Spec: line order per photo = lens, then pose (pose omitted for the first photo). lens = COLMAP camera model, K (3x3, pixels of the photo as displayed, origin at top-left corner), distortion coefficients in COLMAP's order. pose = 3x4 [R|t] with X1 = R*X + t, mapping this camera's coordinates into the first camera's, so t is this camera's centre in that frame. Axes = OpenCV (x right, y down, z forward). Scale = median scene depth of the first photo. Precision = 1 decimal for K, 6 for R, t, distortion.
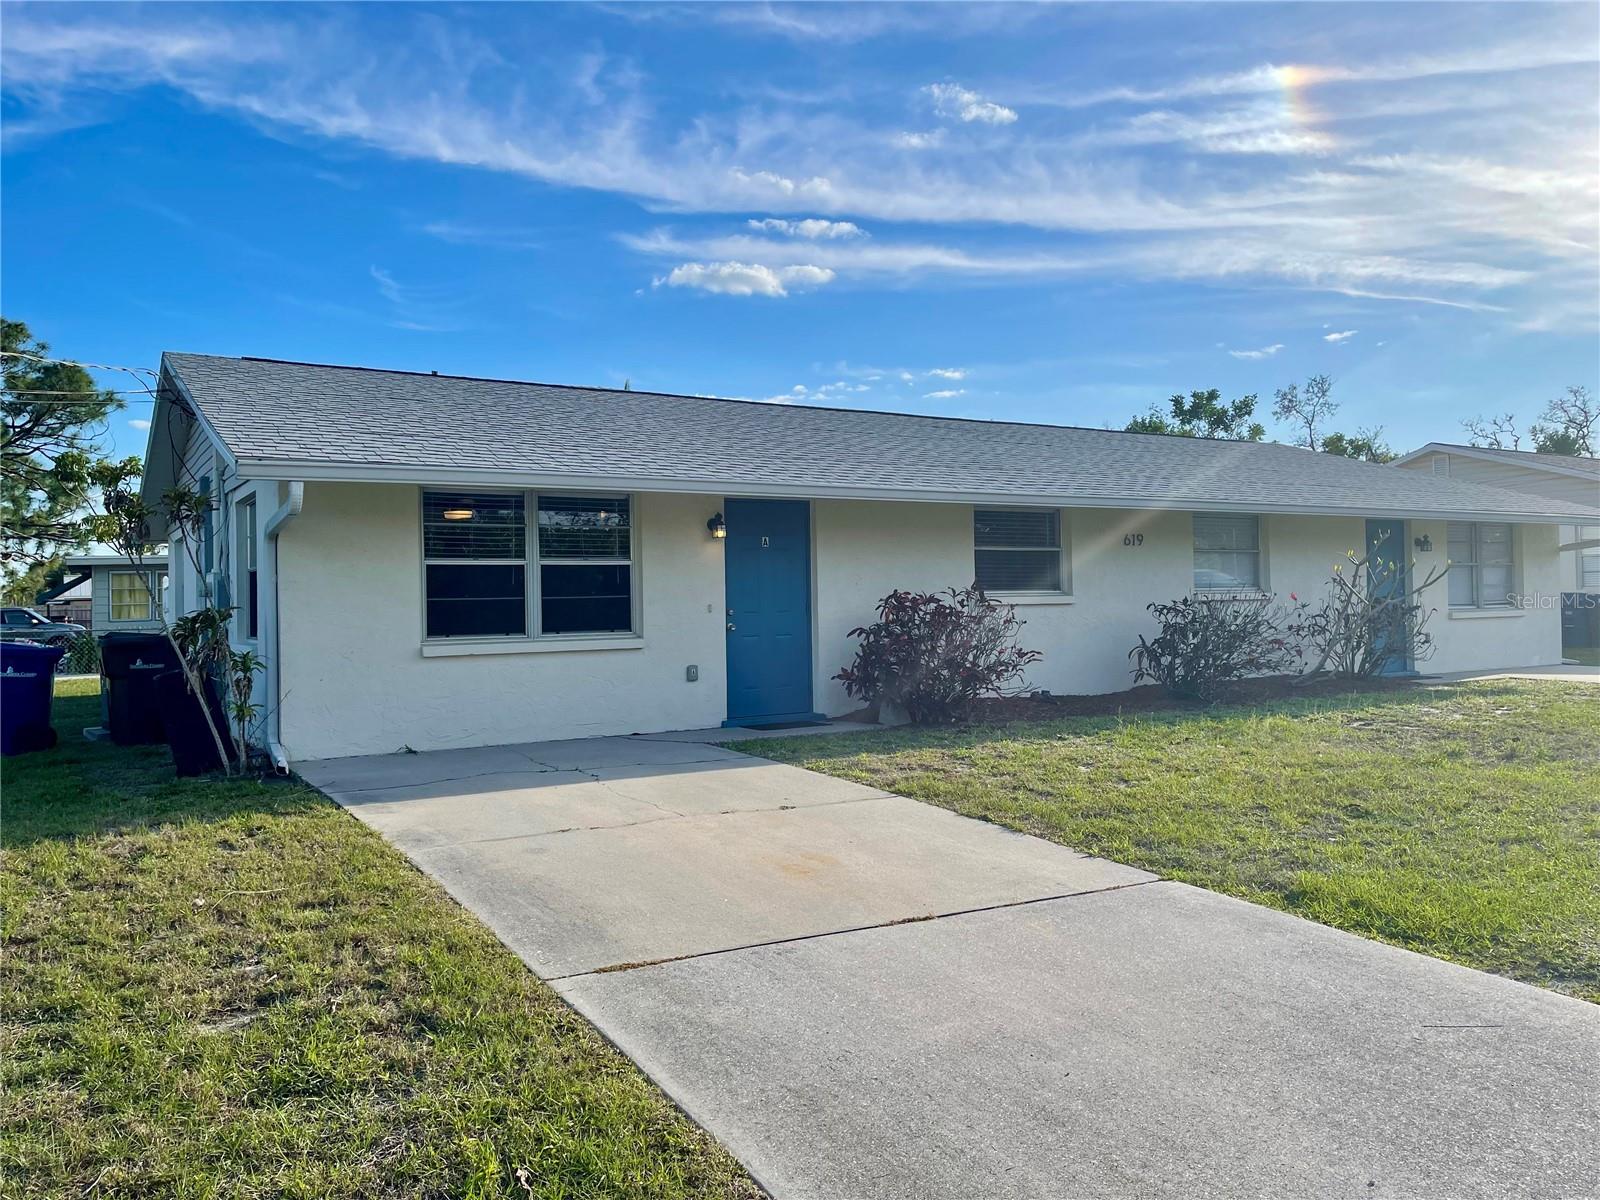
lens RADIAL K [[1221.3, 0, 824.5], [0, 1221.3, 567.9], [0, 0, 1]] dist [0.057885, -0.087771]
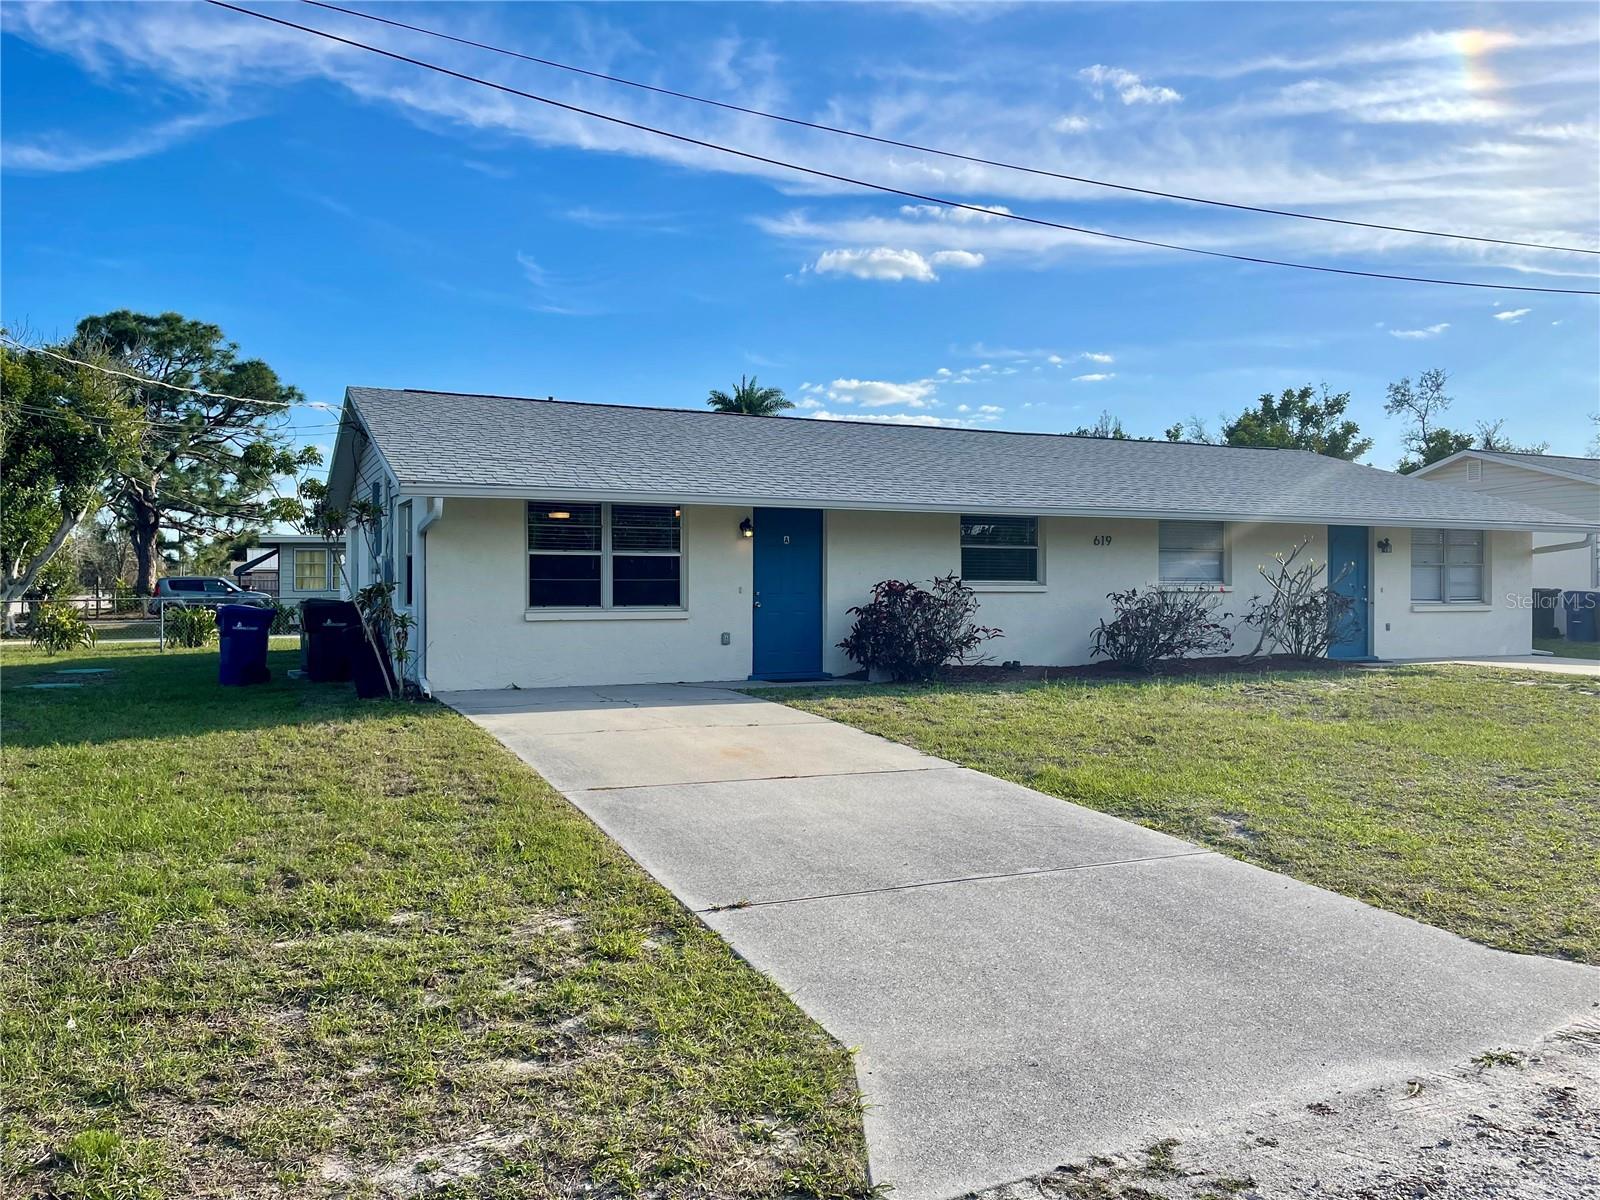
lens RADIAL K [[1221.3, 0, 811.3], [0, 1221.3, 584.4], [0, 0, 1]] dist [0.057885, -0.087771]
pose [[0.993196, 0.019590, -0.114791, 0.082466], [-0.016503, 0.999478, 0.027779, -0.006803], [0.115275, -0.025696, 0.993001, -0.183757]]
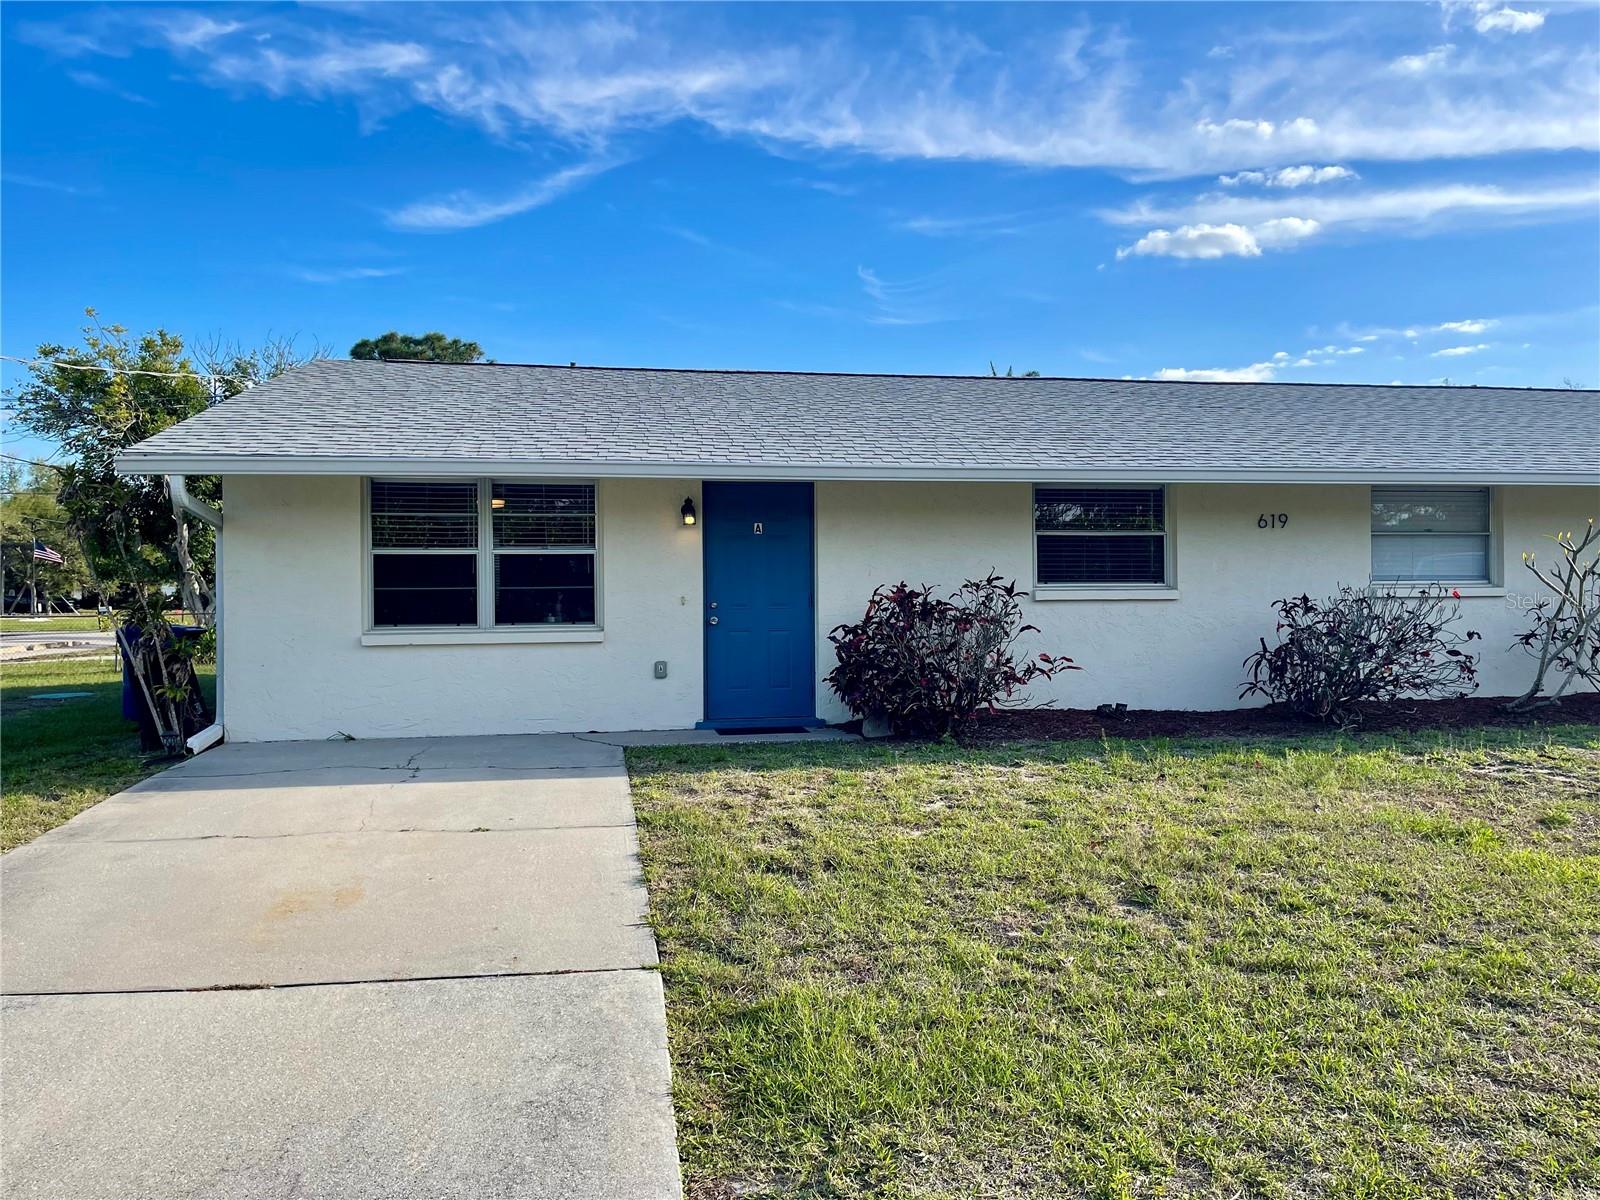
lens RADIAL K [[1221.3, 0, 823.8], [0, 1221.3, 585.6], [0, 0, 1]] dist [0.057885, -0.087771]
pose [[0.924810, 0.009780, -0.380304, 0.222830], [0.001052, 0.999600, 0.028263, -0.002780], [0.380428, -0.026538, 0.924430, 0.112894]]
